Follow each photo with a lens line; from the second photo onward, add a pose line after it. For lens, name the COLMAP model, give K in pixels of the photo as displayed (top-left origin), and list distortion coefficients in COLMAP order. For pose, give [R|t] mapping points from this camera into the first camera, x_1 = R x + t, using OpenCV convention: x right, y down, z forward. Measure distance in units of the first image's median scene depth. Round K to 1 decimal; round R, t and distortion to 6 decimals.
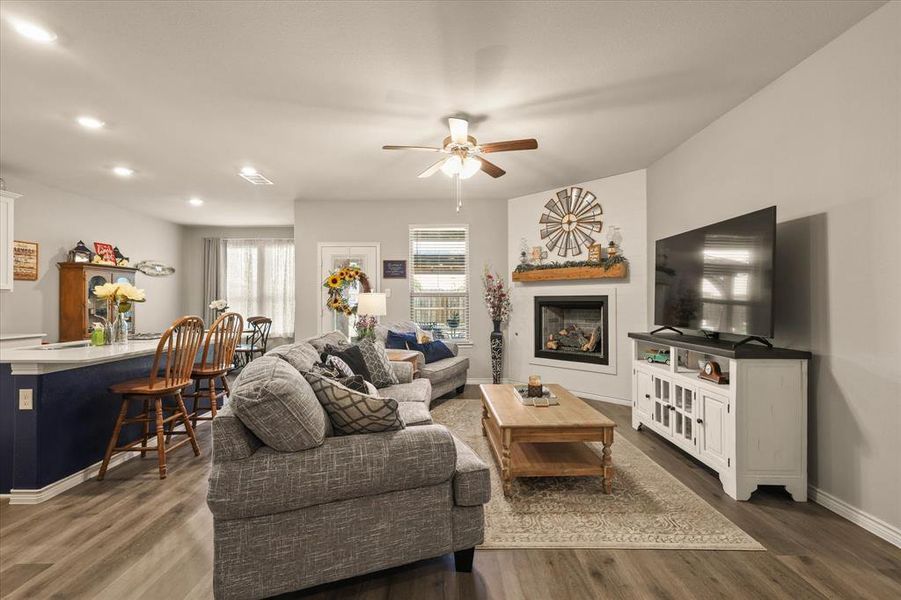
lens RADIAL K [[396.3, 0, 447.3], [0, 396.3, 298.6], [0, 0, 1]] dist [0.002916, -0.000599]
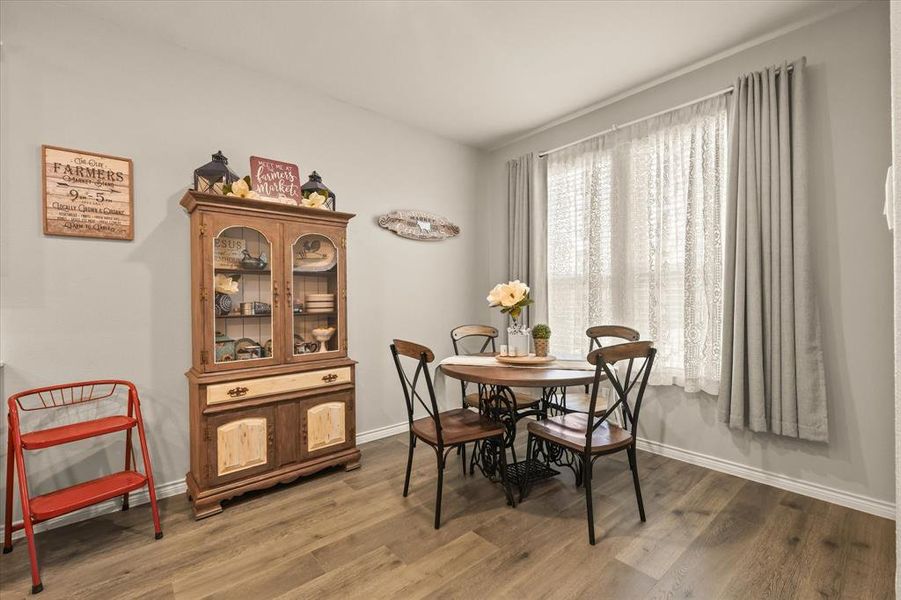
lens RADIAL K [[396.3, 0, 449.0], [0, 396.3, 297.0], [0, 0, 1]] dist [0.002916, -0.000599]
pose [[0.654943, -0.001941, -0.755676, -0.411228], [0.012203, 0.999893, 0.008008, 0.017303], [0.755580, -0.014466, 0.654896, 0.886866]]
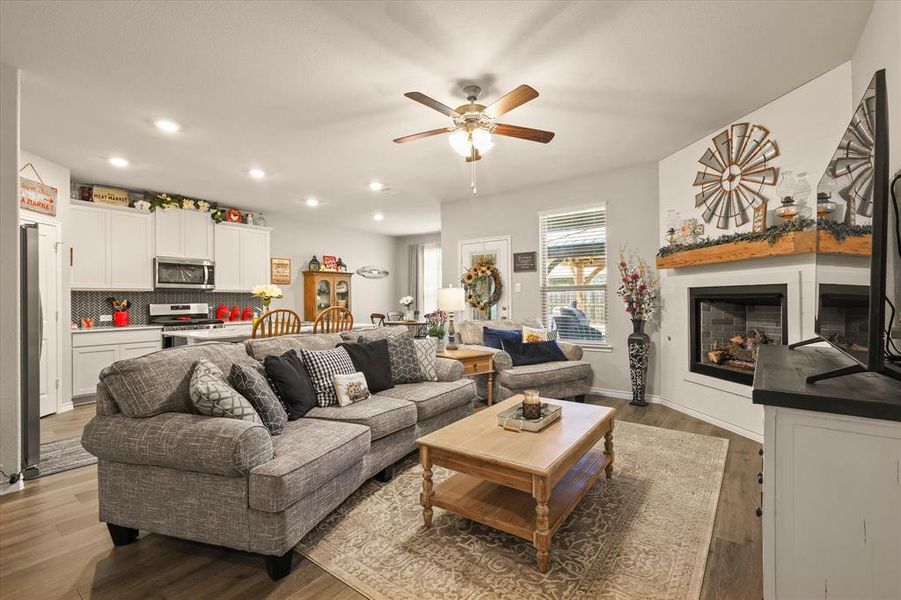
lens RADIAL K [[396.3, 0, 454.0], [0, 396.3, 298.8], [0, 0, 1]] dist [0.002916, -0.000599]
pose [[0.804213, -0.005061, -0.594319, 0.306016], [0.011128, 0.999917, 0.006543, 0.004747], [0.594237, -0.011876, 0.804203, 0.158519]]
